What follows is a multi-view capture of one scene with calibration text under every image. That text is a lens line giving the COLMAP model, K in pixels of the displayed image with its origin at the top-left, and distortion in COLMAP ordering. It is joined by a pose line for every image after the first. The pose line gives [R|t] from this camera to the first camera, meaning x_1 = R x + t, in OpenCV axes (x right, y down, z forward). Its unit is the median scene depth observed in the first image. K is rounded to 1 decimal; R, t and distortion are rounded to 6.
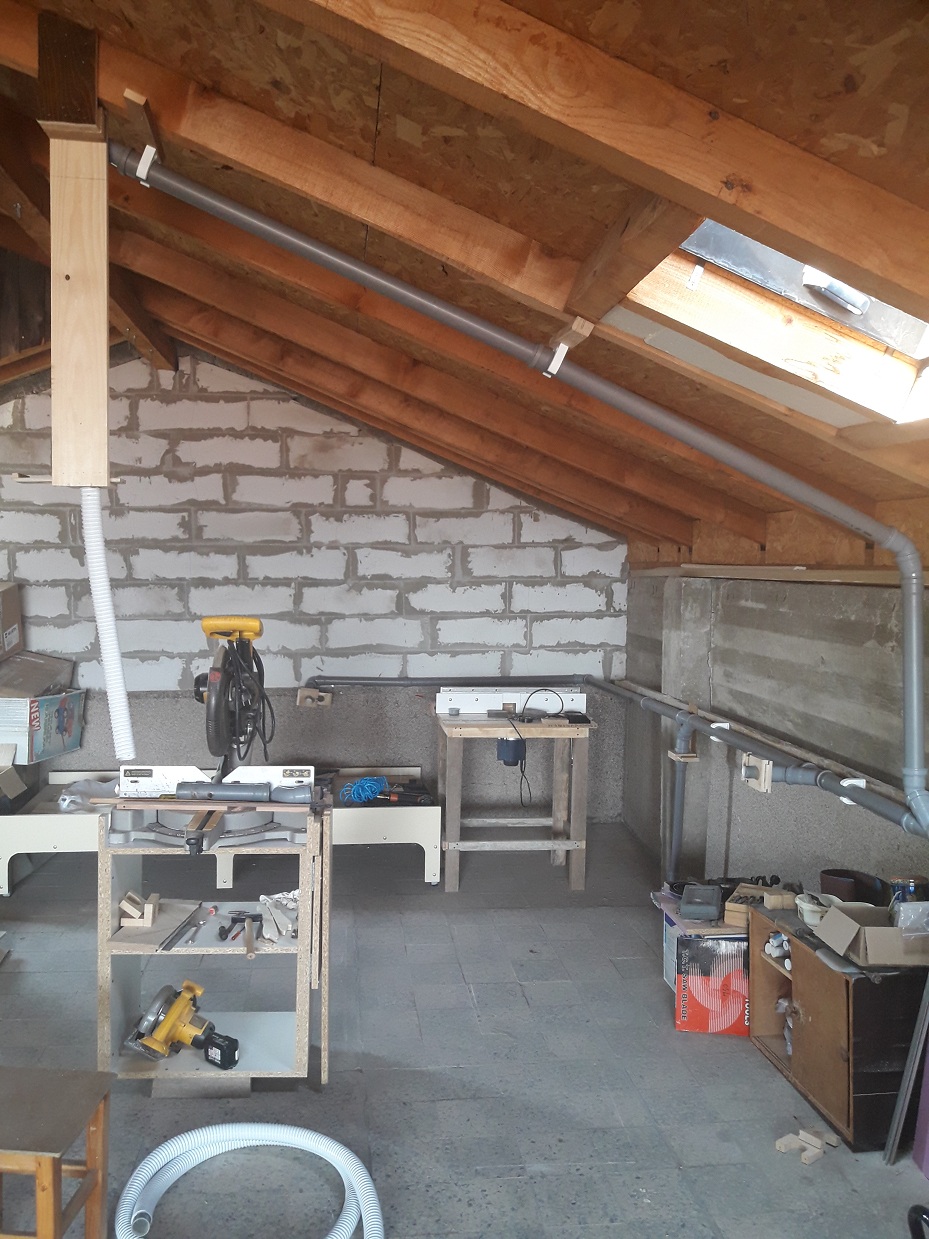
lens RADIAL K [[988.9, 0, 445.1], [0, 988.9, 634.4], [0, 0, 1]] dist [0.265036, -0.663925]
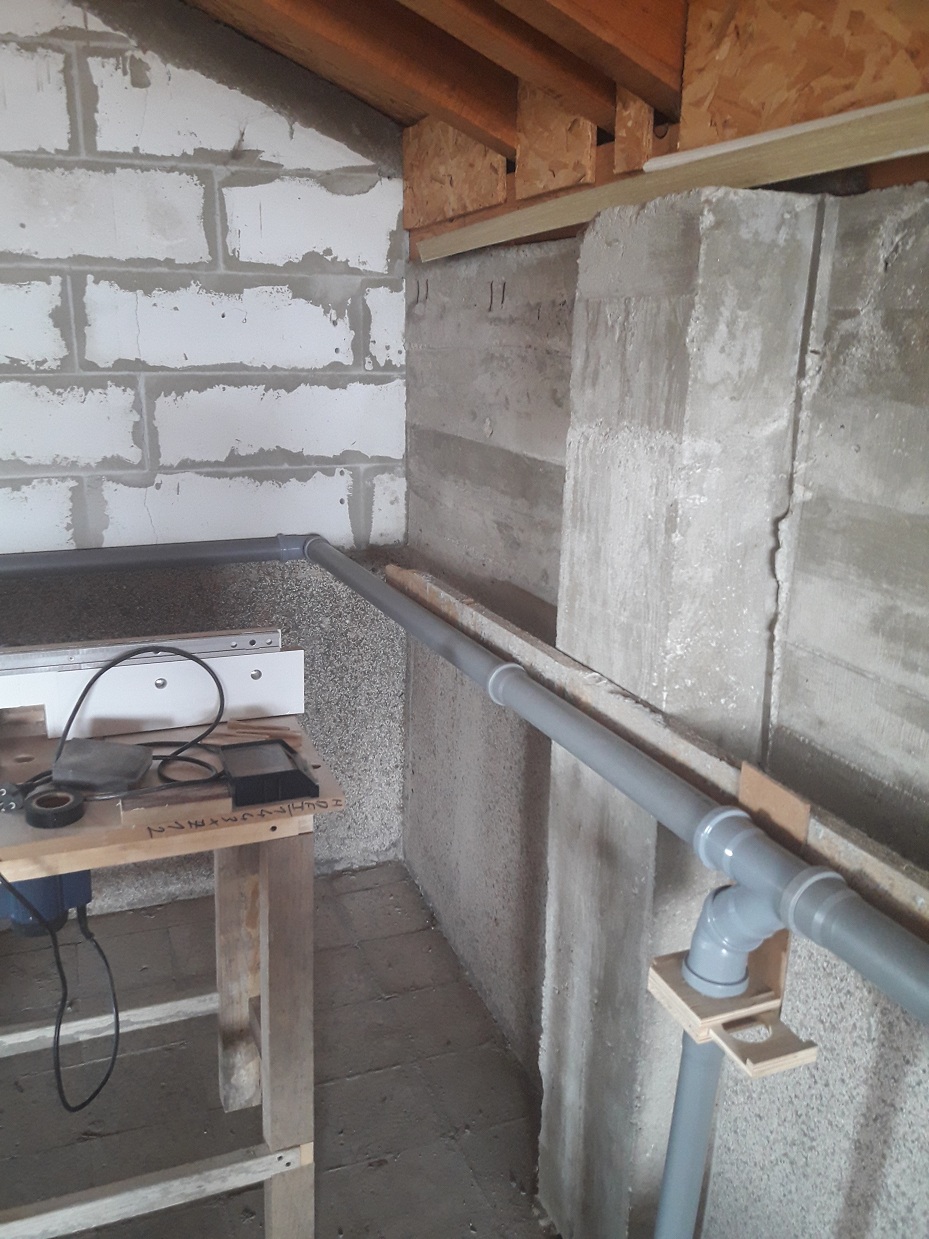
lens RADIAL K [[1030.7, 0, 459.0], [0, 1030.7, 653.4], [0, 0, 1]] dist [0.114651, -0.263163]
pose [[0.964146, -0.066916, 0.256798, 0.096980], [0.006531, 0.973376, 0.229120, -0.007727], [-0.265293, -0.219227, 0.938914, 0.630532]]
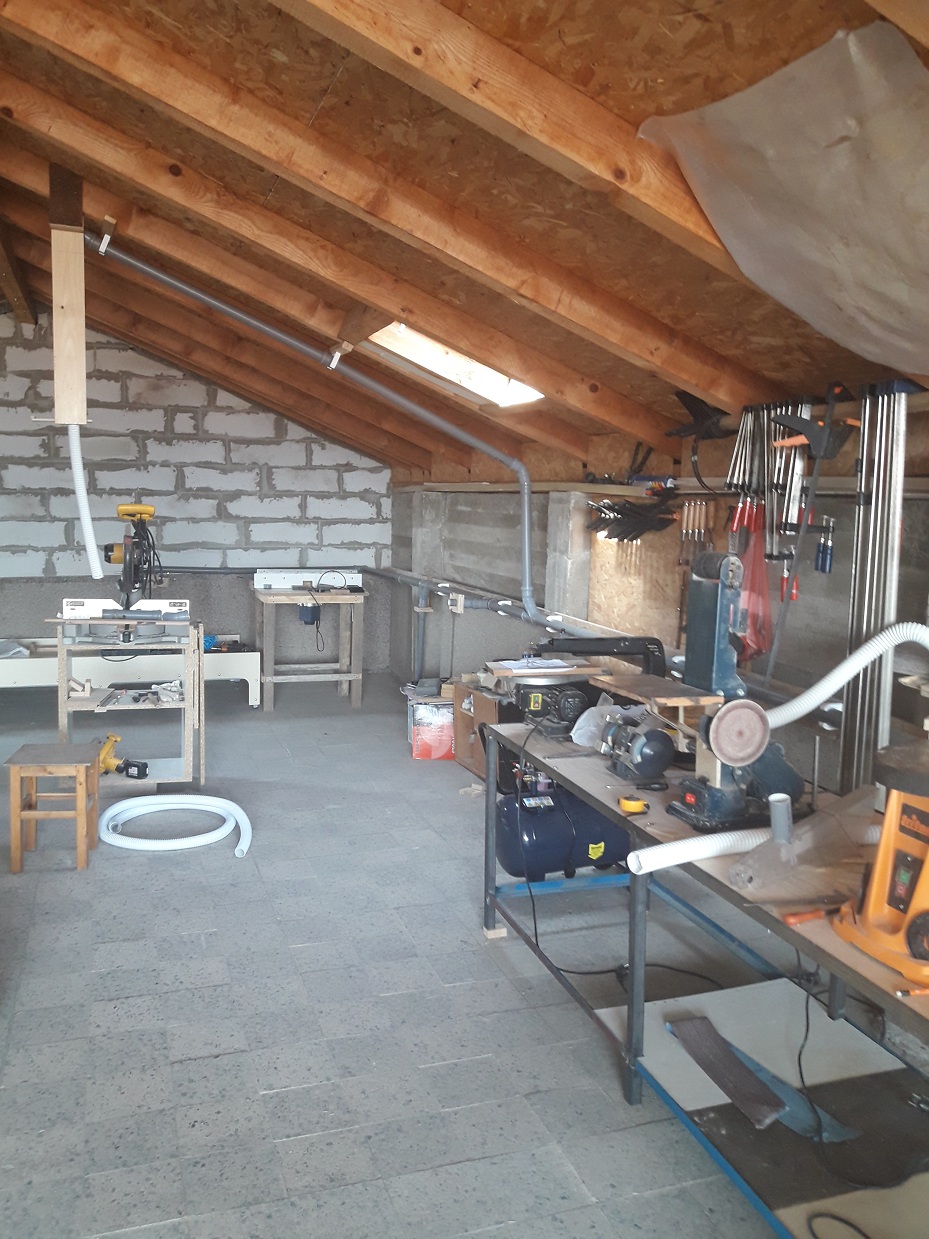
lens RADIAL K [[988.9, 0, 445.1], [0, 988.9, 634.4], [0, 0, 1]] dist [0.265036, -0.663925]
pose [[0.977196, -0.021507, 0.211248, -0.039684], [0.006846, 0.997531, 0.069890, 0.043180], [-0.212229, -0.066850, 0.974931, -0.379297]]
